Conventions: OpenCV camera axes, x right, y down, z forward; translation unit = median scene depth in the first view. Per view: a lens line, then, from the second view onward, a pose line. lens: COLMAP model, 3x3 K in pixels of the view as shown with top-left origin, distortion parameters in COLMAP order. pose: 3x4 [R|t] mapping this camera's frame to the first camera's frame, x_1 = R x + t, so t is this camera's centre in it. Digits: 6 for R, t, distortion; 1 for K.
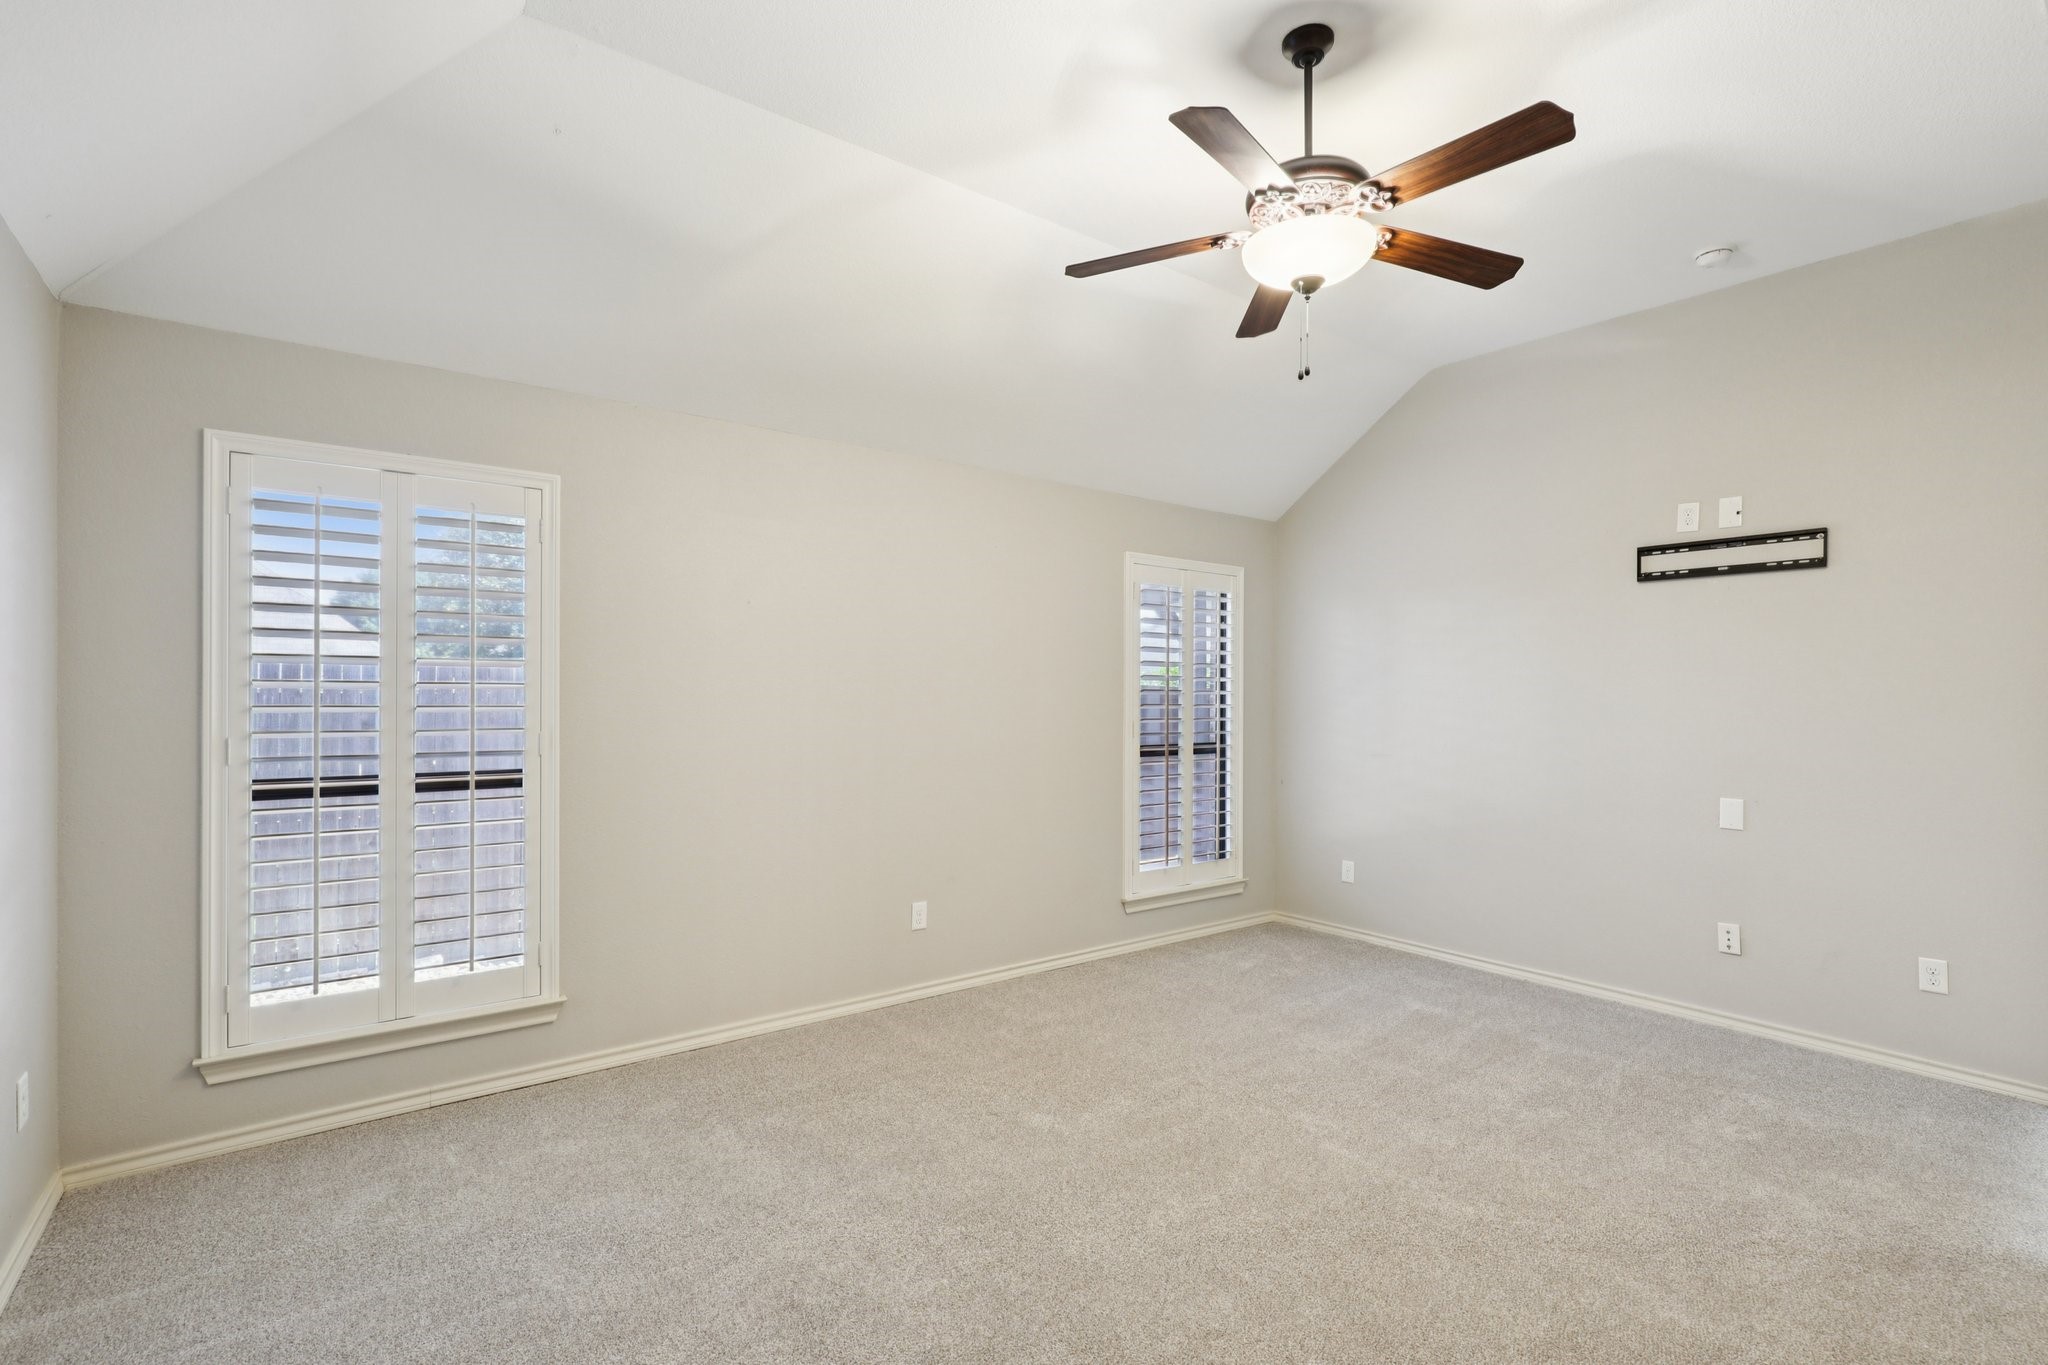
lens RADIAL K [[933.9, 0, 1031.5], [0, 933.9, 684.1], [0, 0, 1]] dist [-0.007378, 0.001529]
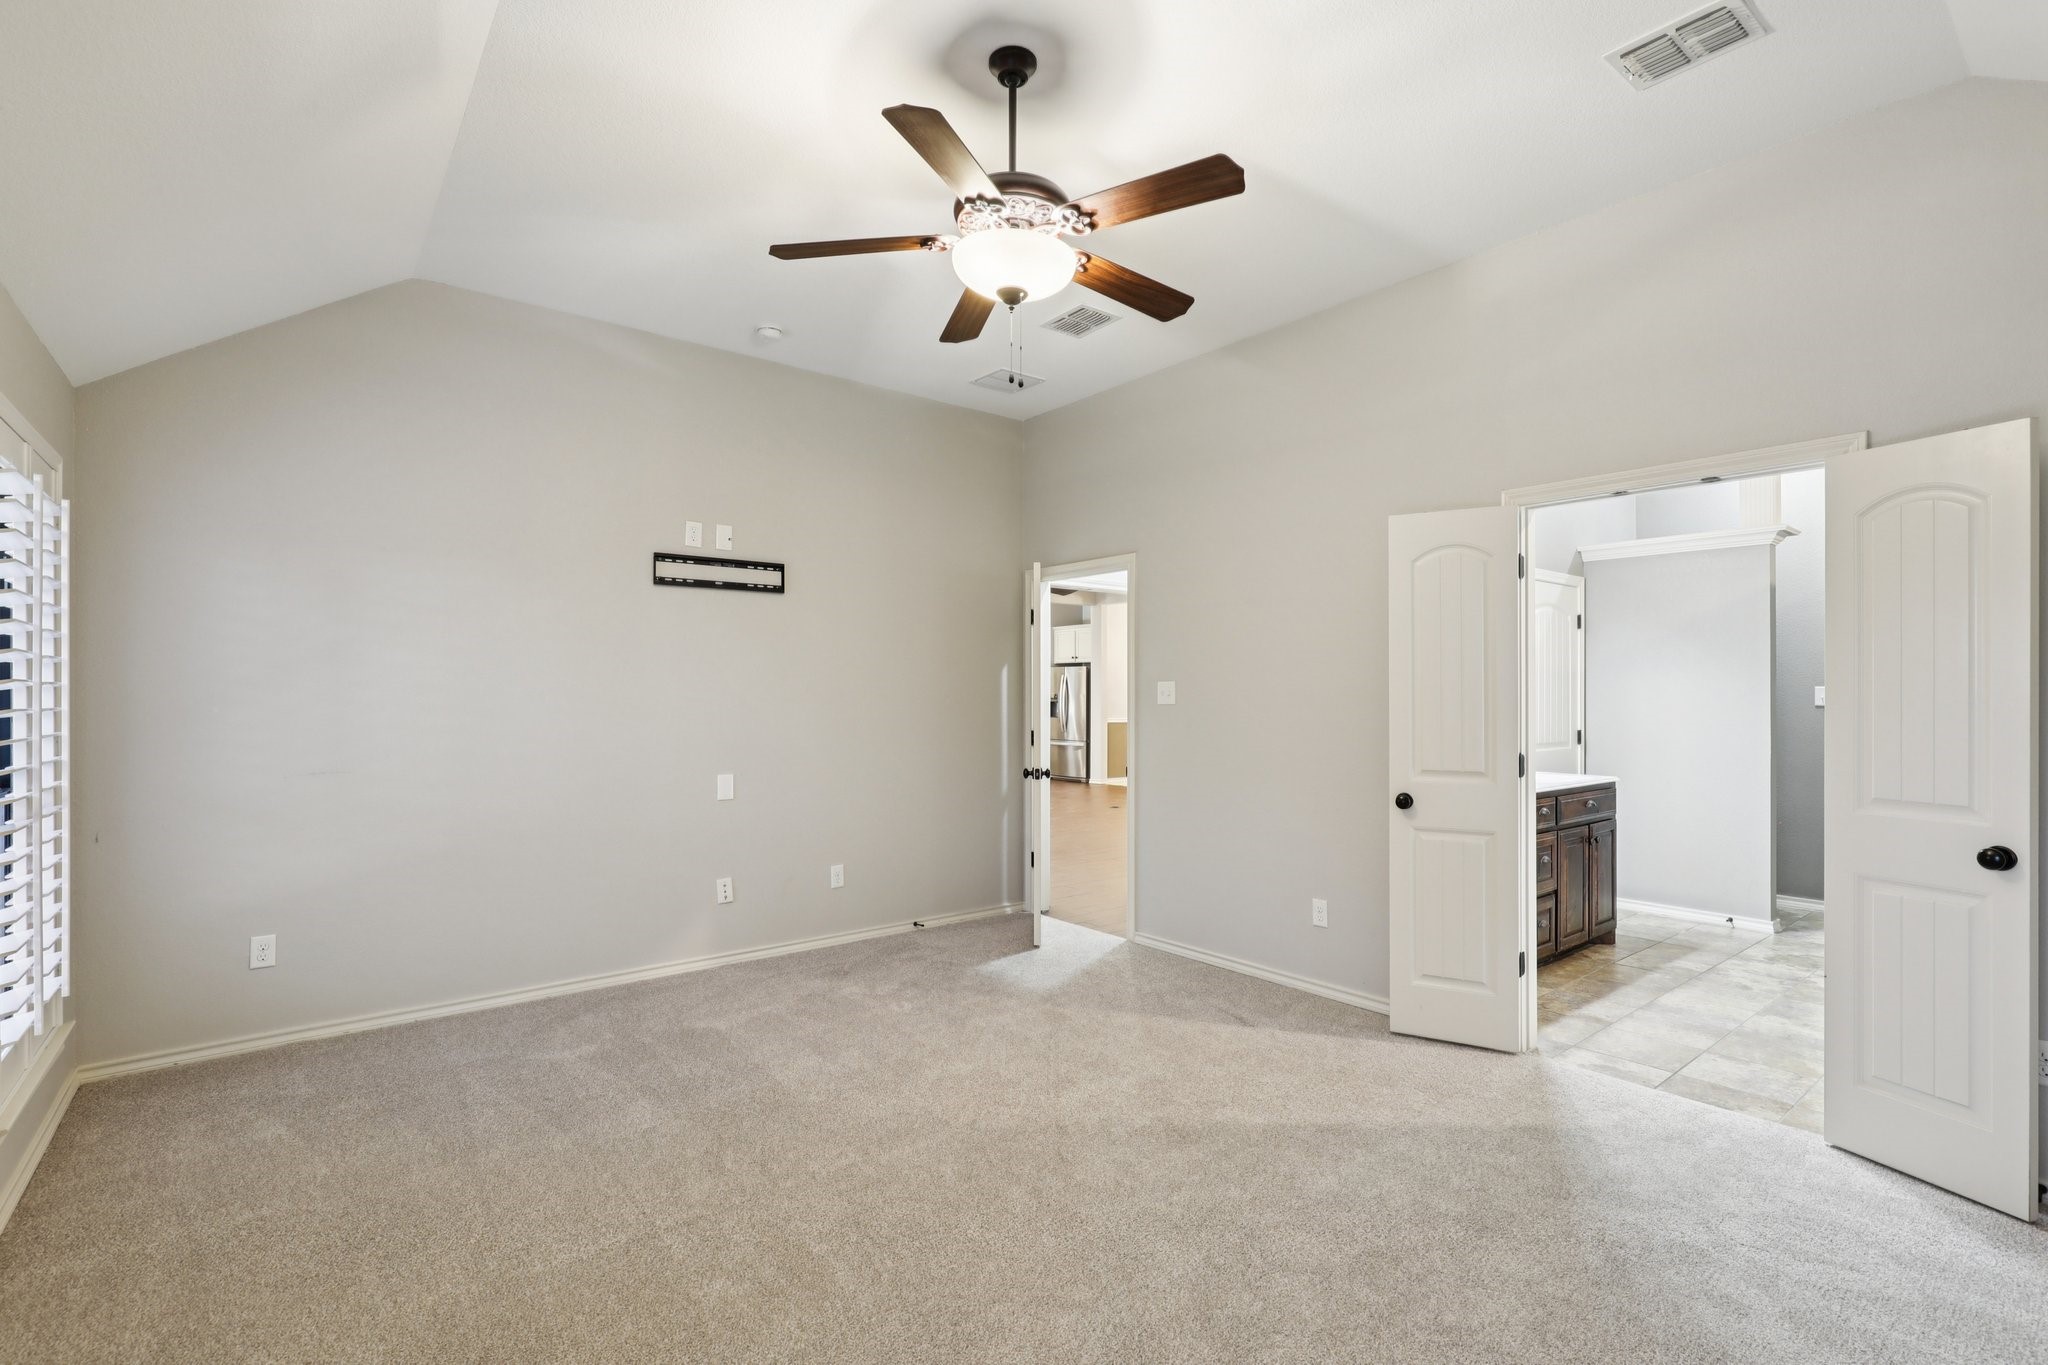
lens RADIAL K [[933.9, 0, 1033.1], [0, 933.9, 684.3], [0, 0, 1]] dist [-0.007378, 0.001529]
pose [[-0.015832, 0.002319, 0.999872, -0.455709], [-0.011650, 0.999929, -0.002503, 0.003775], [-0.999807, -0.011688, -0.015804, 0.606232]]
